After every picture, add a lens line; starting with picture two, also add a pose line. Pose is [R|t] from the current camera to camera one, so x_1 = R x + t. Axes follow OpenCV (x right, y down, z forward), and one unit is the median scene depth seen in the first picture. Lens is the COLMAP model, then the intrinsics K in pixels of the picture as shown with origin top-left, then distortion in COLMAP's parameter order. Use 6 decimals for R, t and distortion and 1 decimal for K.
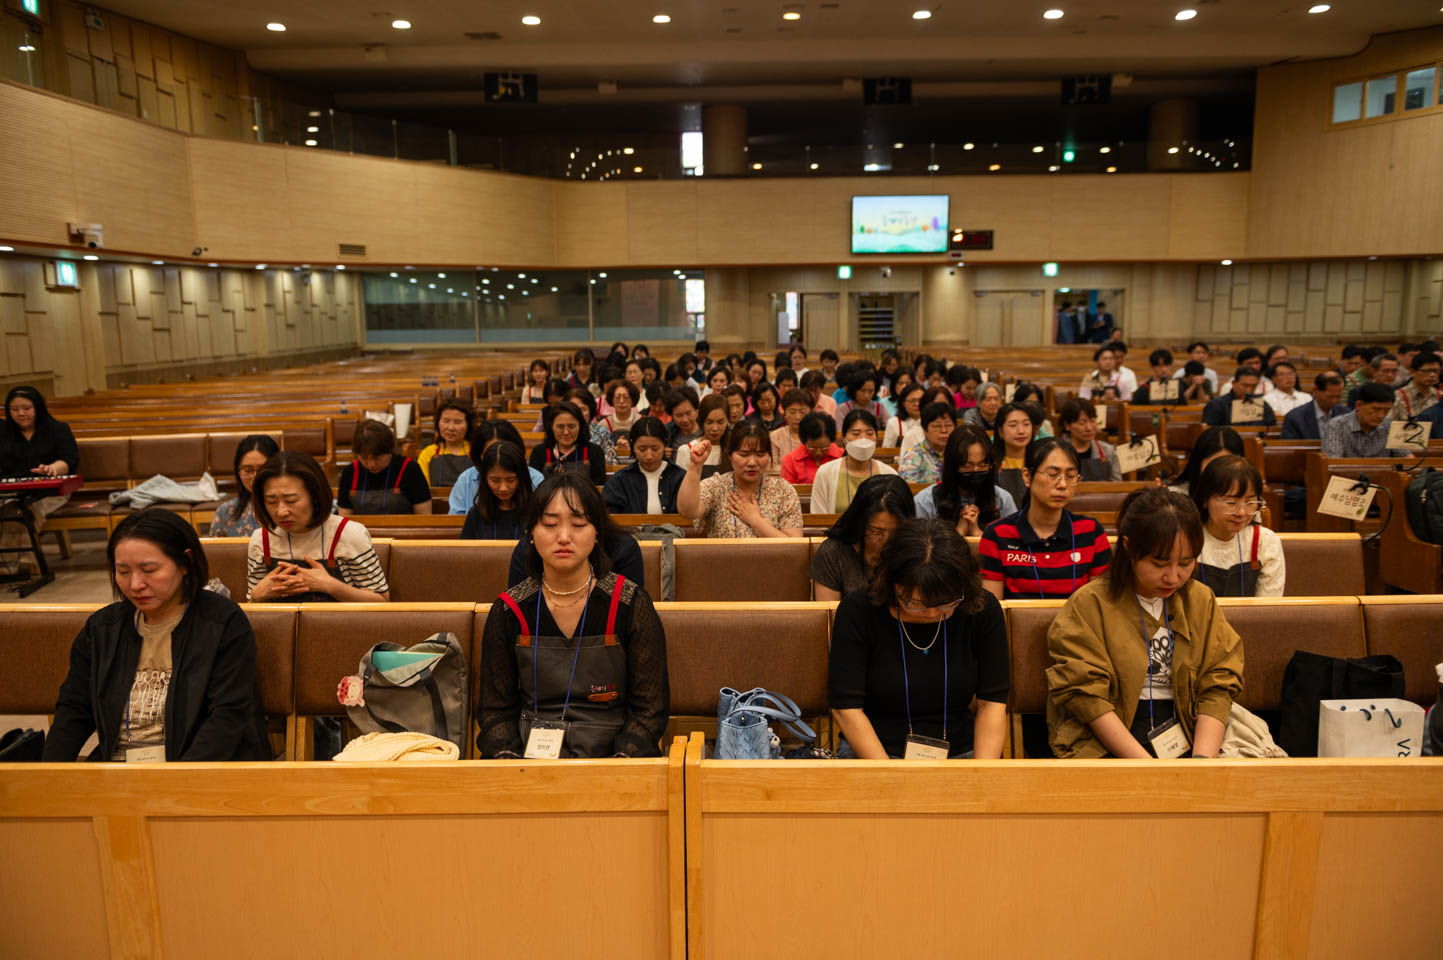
lens RADIAL K [[980.8, 0, 721.5], [0, 980.8, 480.0], [0, 0, 1]] dist [-0.011839, 0.000500]
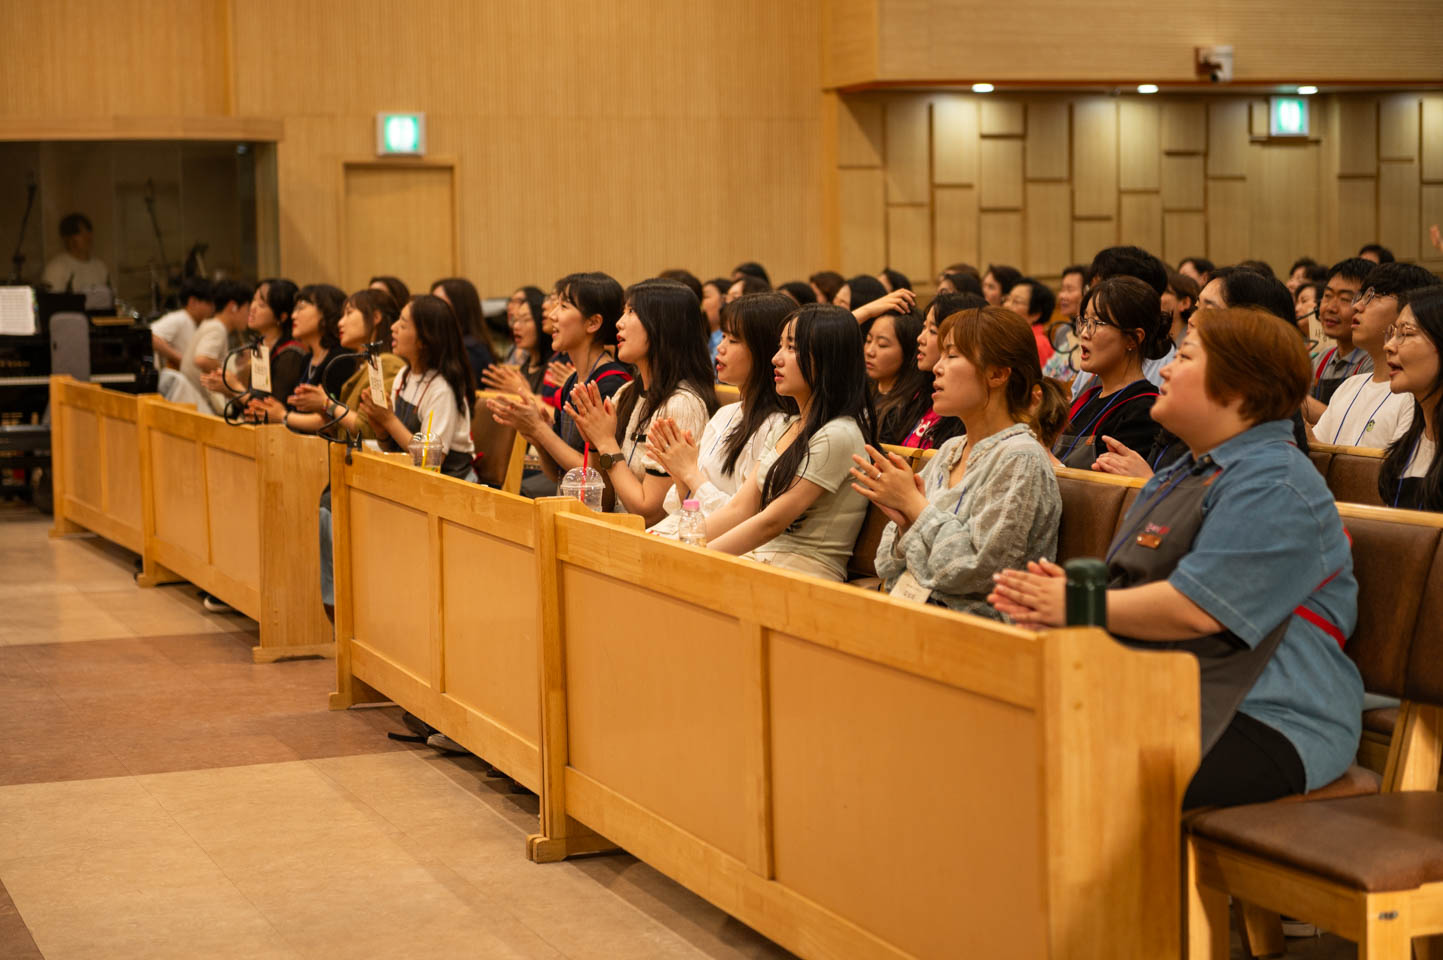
lens RADIAL K [[2800.1, 0, 721.5], [0, 2800.1, 480.0], [0, 0, 1]] dist [0.002702, 0.070025]
pose [[0.379854, 0.074511, -0.922041, 0.583185], [-0.128365, 0.991353, 0.027229, 0.014443], [0.916097, 0.108015, 0.386134, -0.014981]]
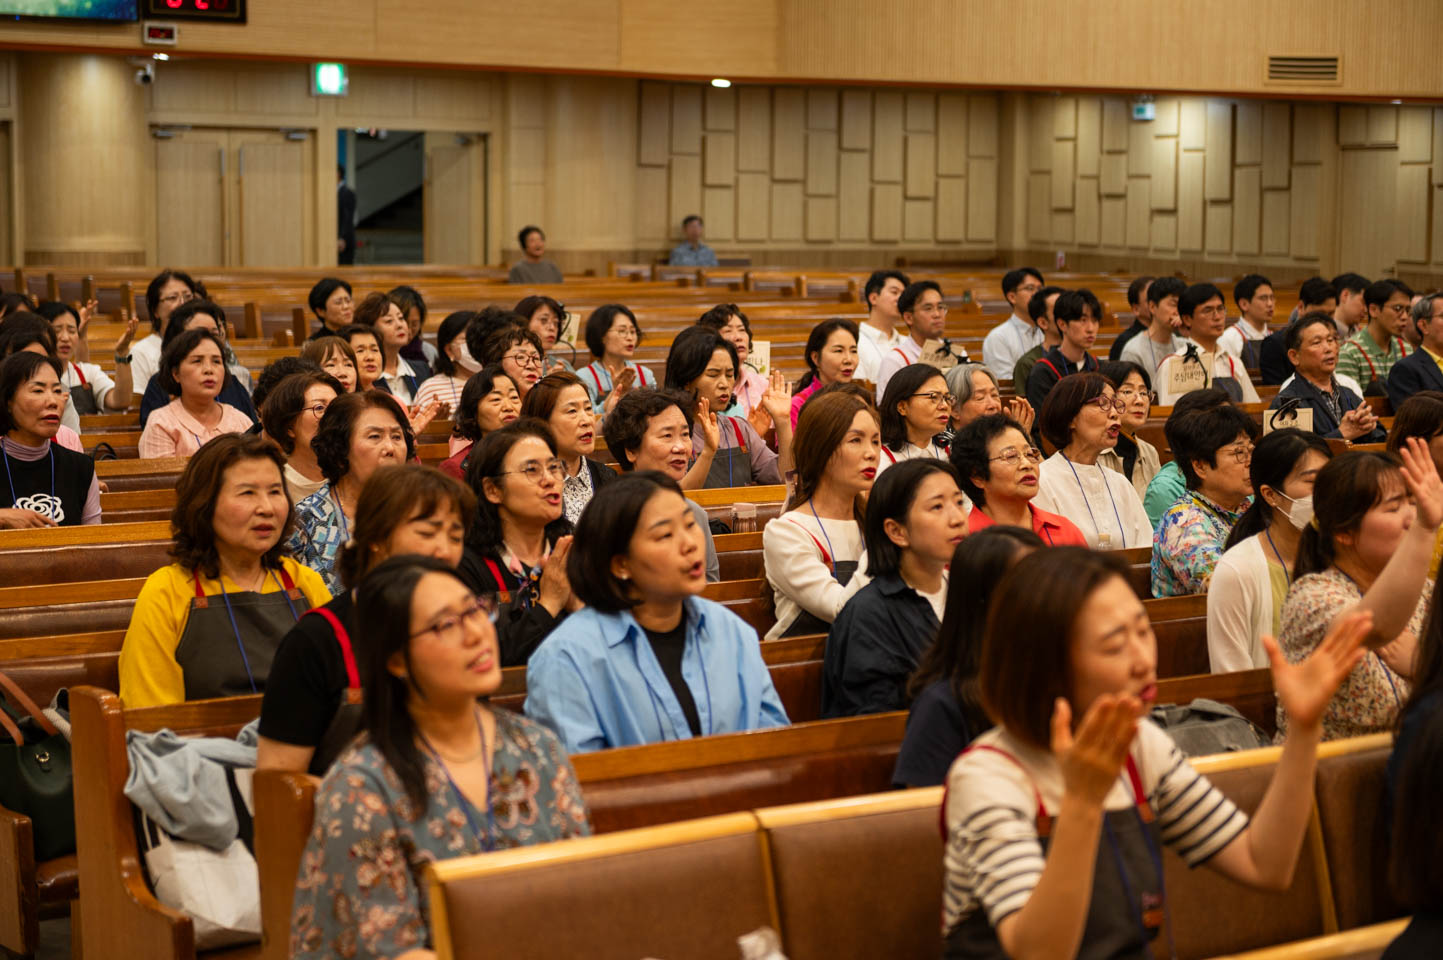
lens RADIAL K [[2659.2, 0, 726.4], [0, 2659.2, 440.1], [0, 0, 1]] dist [0.021863, 0.133681]
pose [[0.810921, -0.031811, 0.584290, -0.198865], [0.071367, 0.996444, -0.044798, -0.006681], [-0.580787, 0.078027, 0.810308, 0.031602]]
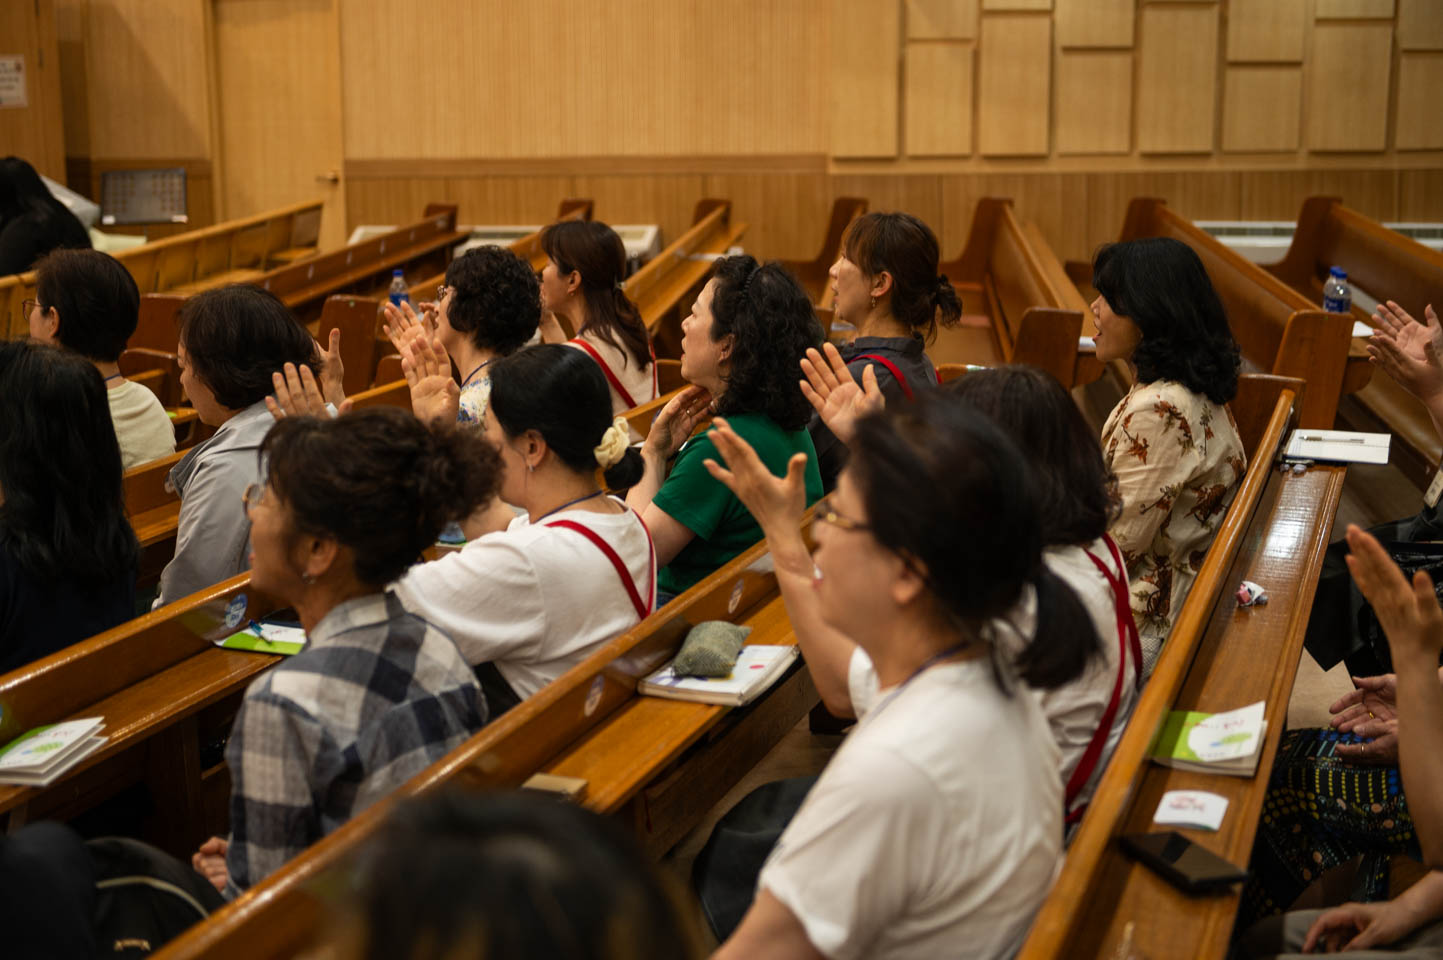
lens RADIAL K [[2133.3, 0, 721.5], [0, 2133.3, 480.0], [0, 0, 1]] dist [0.021424, 0.080981]
pose [[-0.294354, 0.195949, -0.935393, 0.150943], [-0.142284, 0.958862, 0.245640, -0.094148], [0.945046, 0.205397, -0.254364, 0.594761]]
